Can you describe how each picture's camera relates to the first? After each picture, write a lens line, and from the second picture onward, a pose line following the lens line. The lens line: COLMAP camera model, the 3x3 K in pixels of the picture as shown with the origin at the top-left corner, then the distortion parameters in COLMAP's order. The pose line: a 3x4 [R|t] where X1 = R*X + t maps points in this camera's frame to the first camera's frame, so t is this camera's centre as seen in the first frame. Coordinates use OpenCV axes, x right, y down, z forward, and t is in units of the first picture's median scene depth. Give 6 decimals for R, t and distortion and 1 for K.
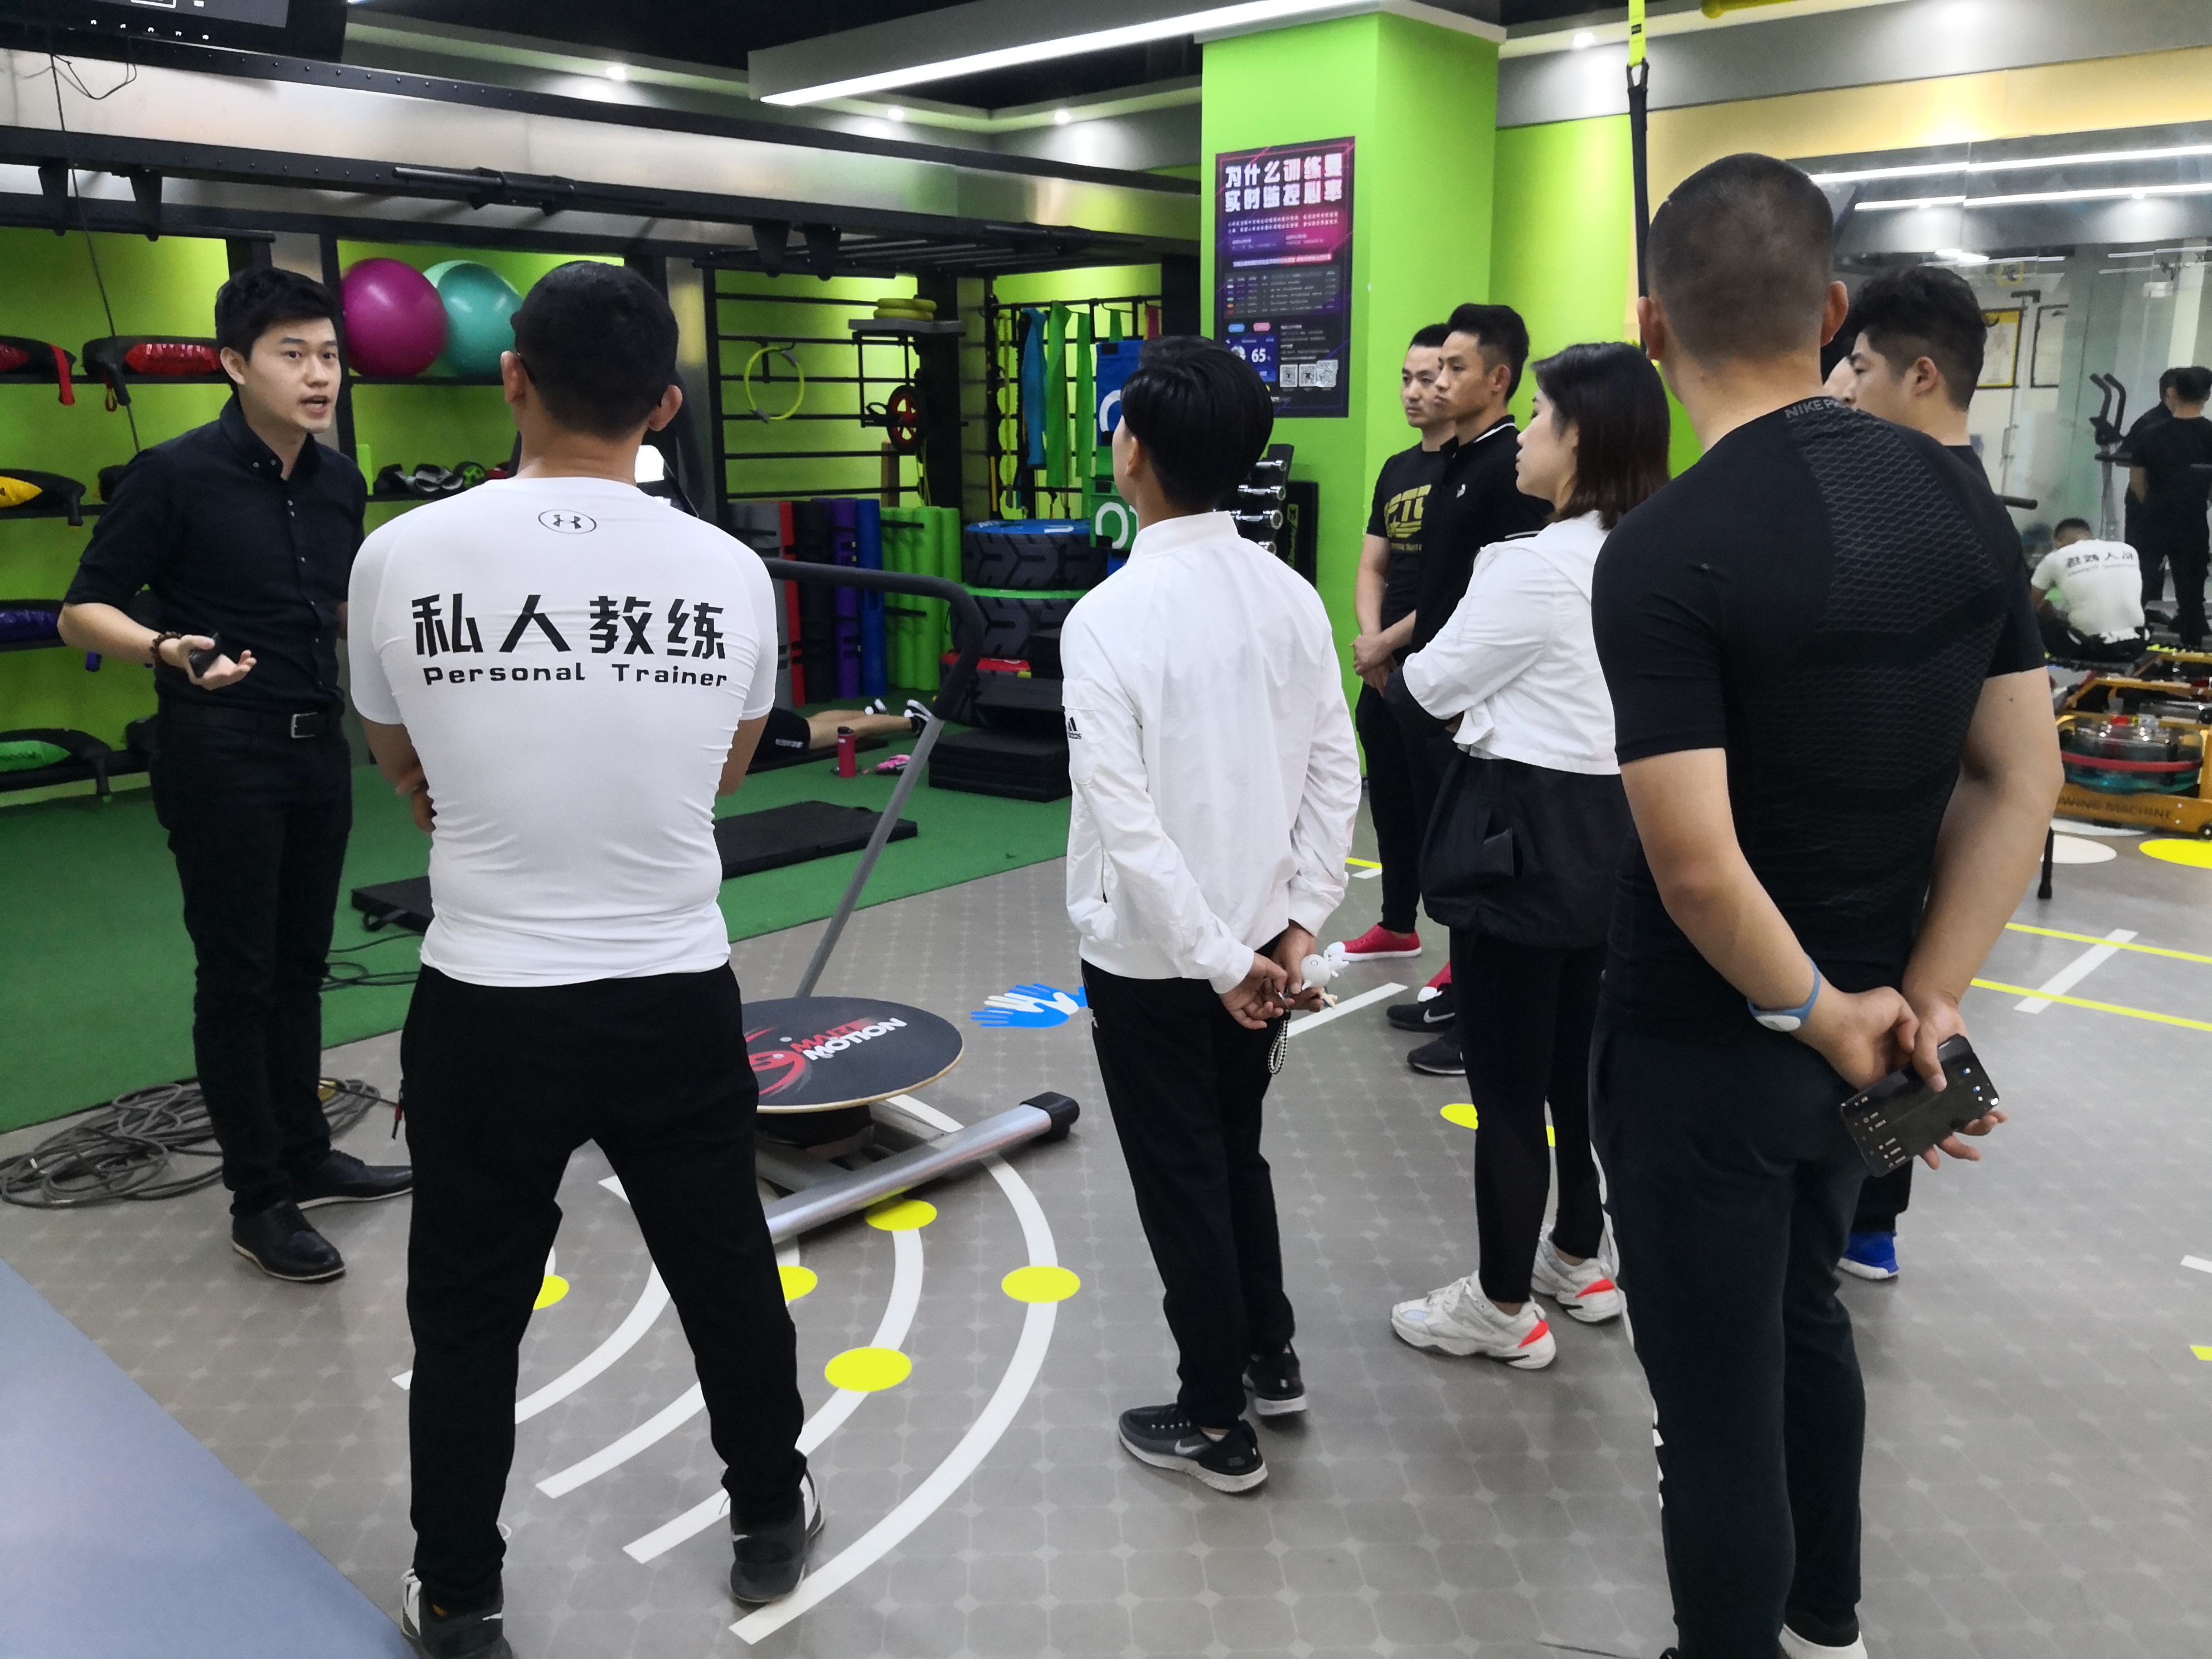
lens RADIAL K [[1791.2, 0, 1100.7], [0, 1791.2, 832.9], [0, 0, 1]] dist [0.004187, -0.013127]
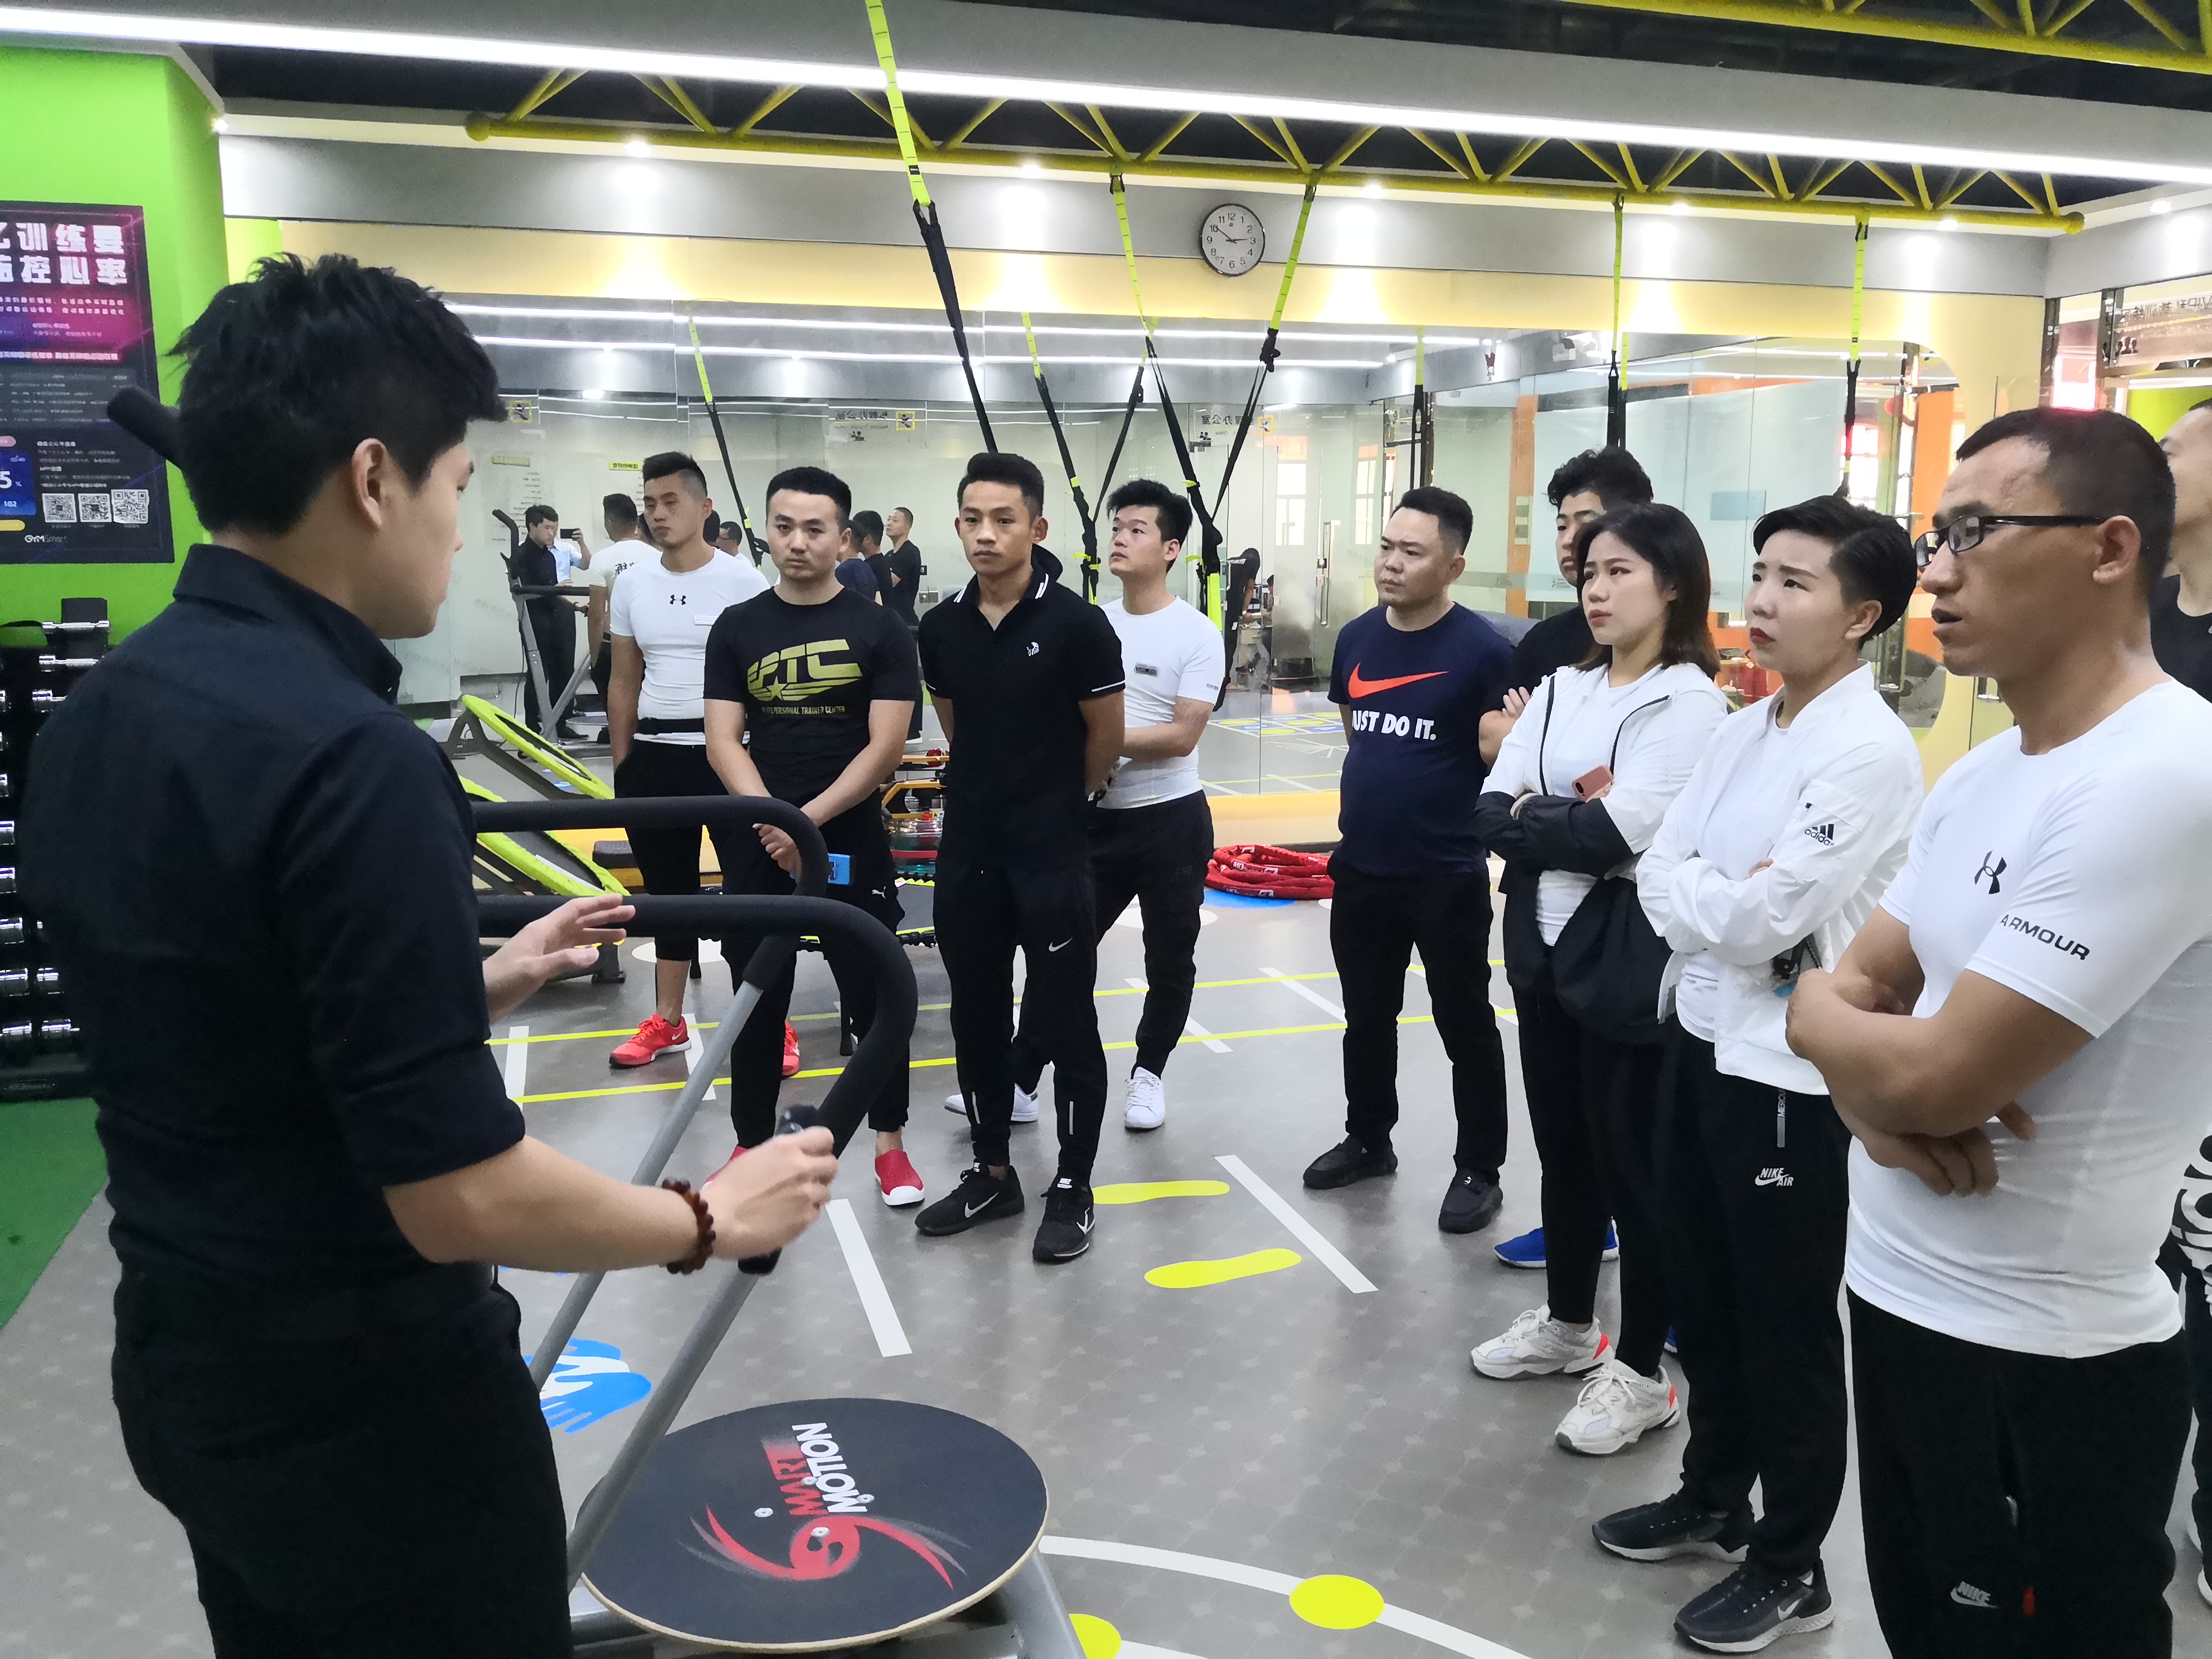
lens RADIAL K [[1791.2, 0, 1110.0], [0, 1791.2, 843.0], [0, 0, 1]] dist [0.004187, -0.013127]
pose [[0.507949, -0.147625, 0.848643, -0.346997], [0.199192, 0.978632, 0.051012, -0.073891], [-0.838040, 0.143131, 0.526501, 0.276583]]
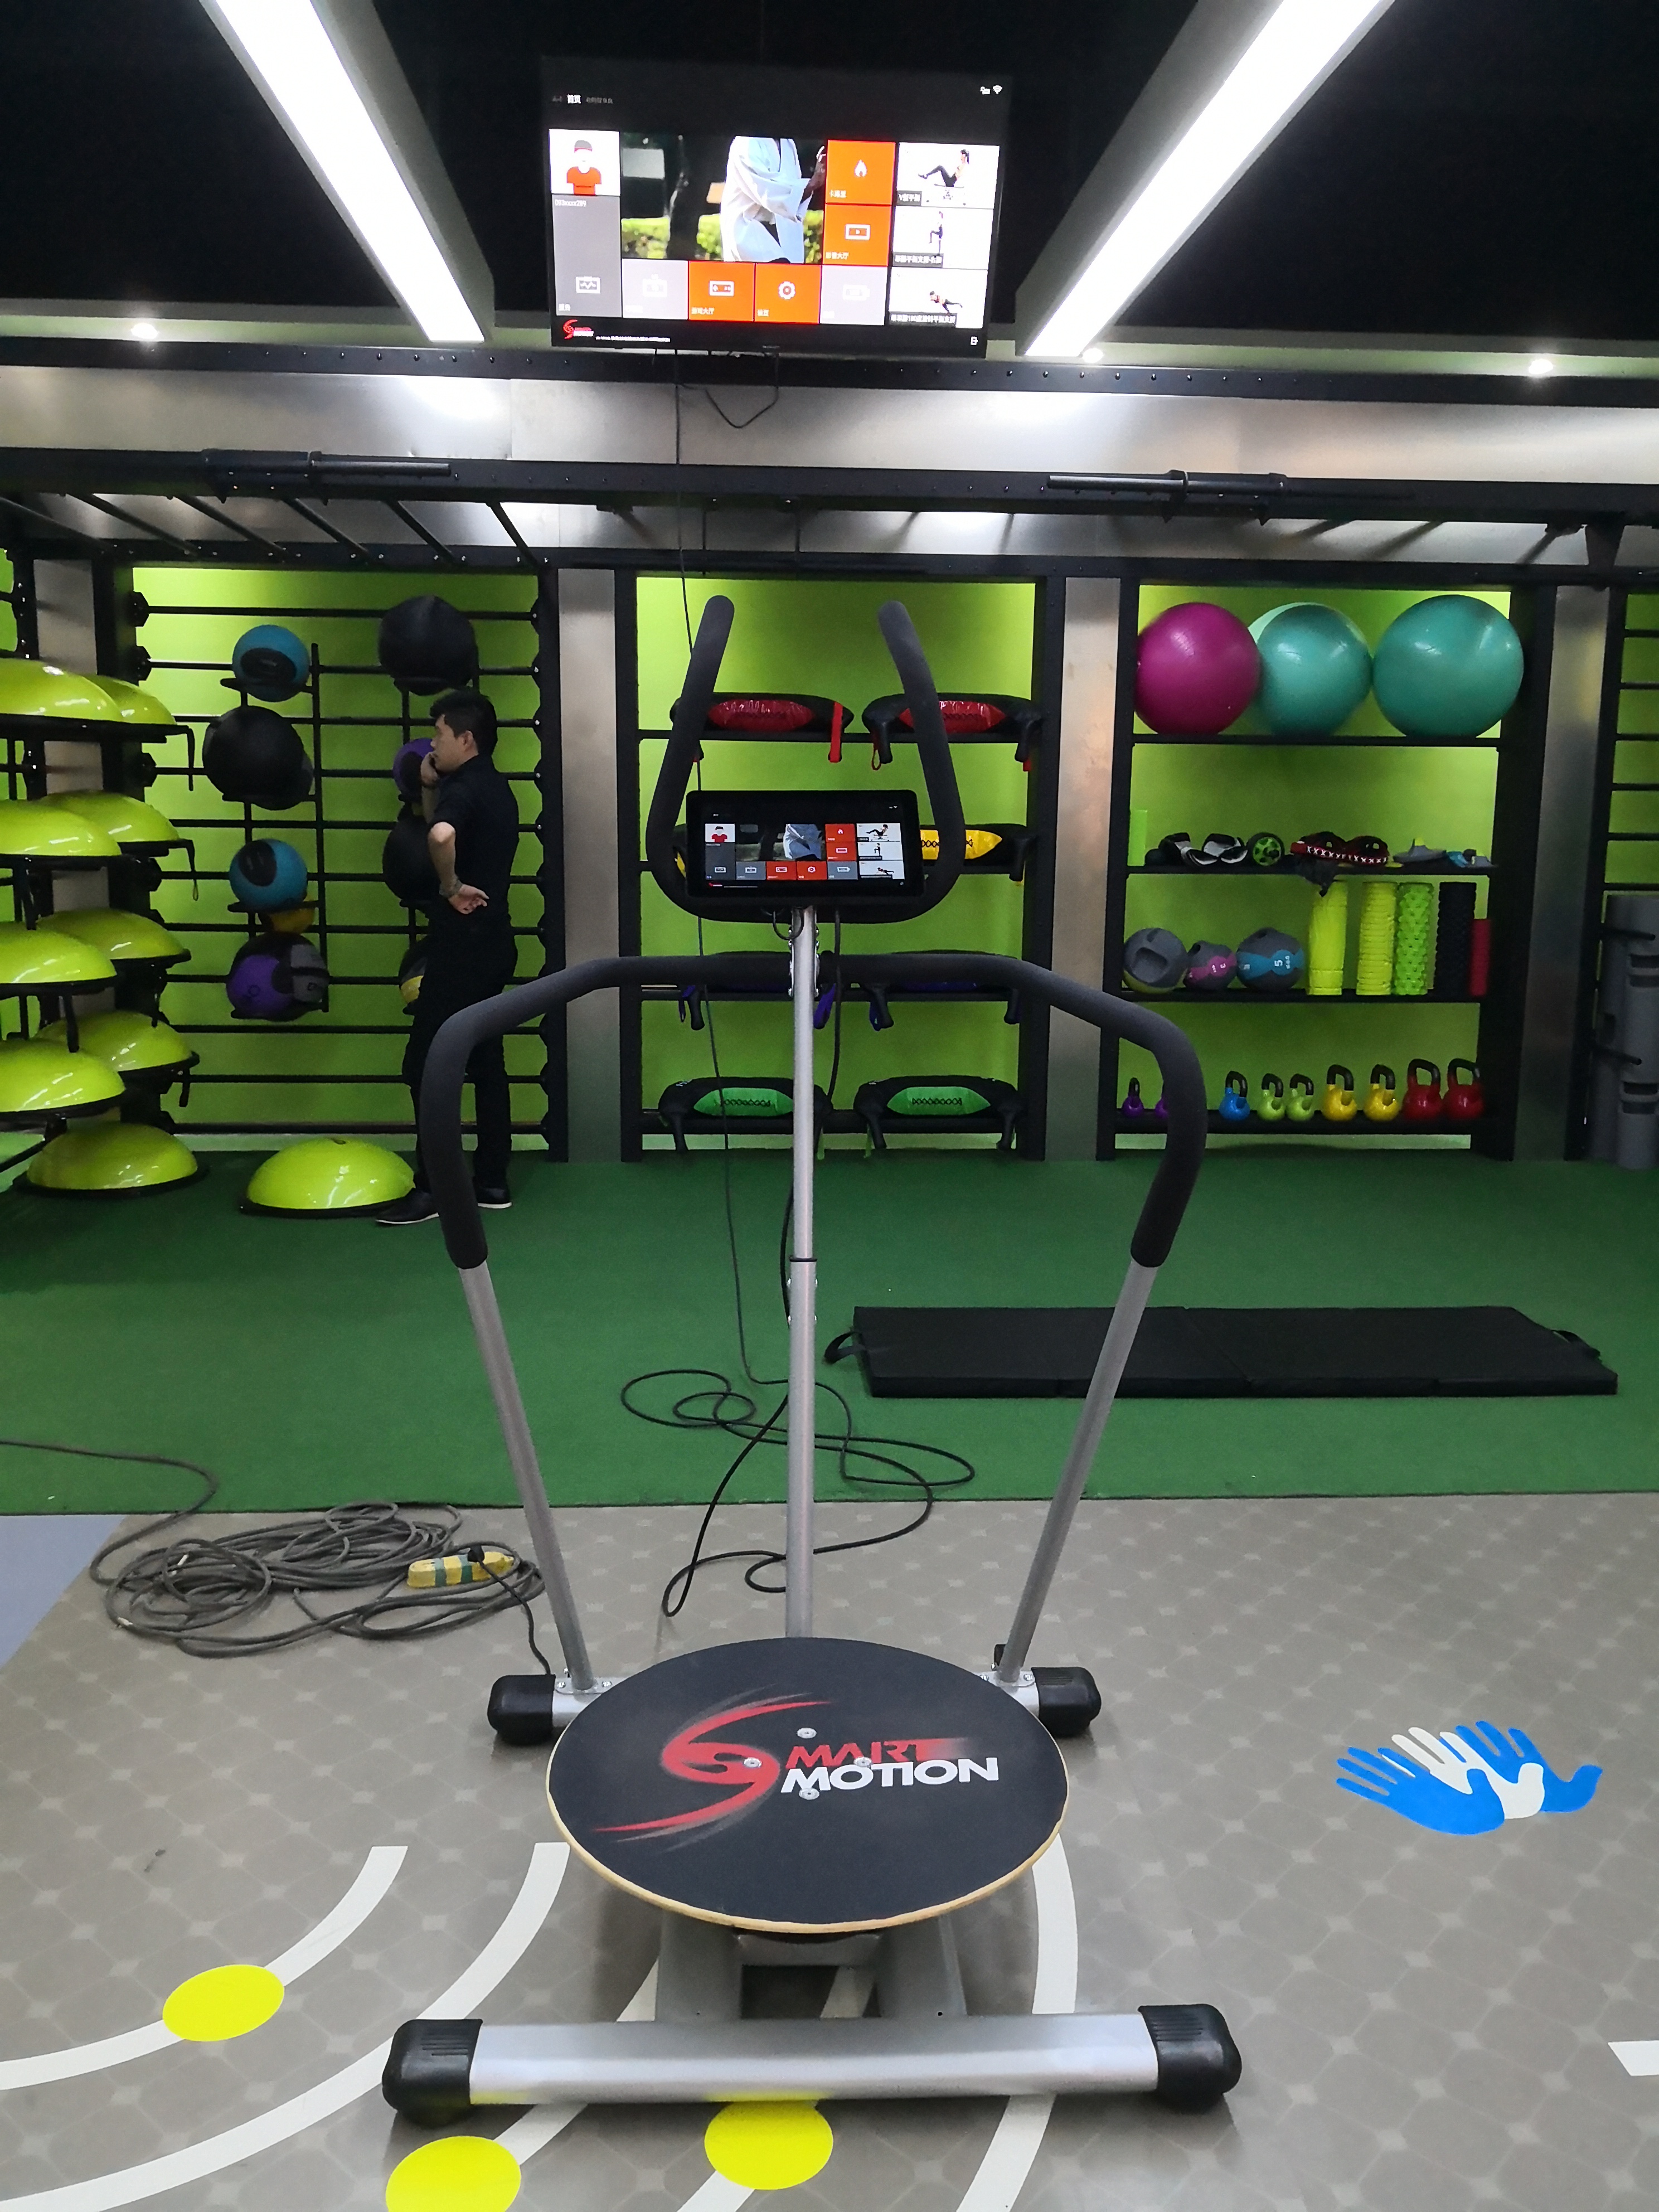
lens RADIAL K [[1791.2, 0, 823.9], [0, 1791.2, 1100.7], [0, 0, 1]] dist [0.004187, -0.013127]
pose [[0.716178, 0.127129, -0.686242, 0.122204], [-0.171440, 0.985188, 0.003591, -0.055604], [0.676534, 0.115077, 0.727365, 0.288942]]
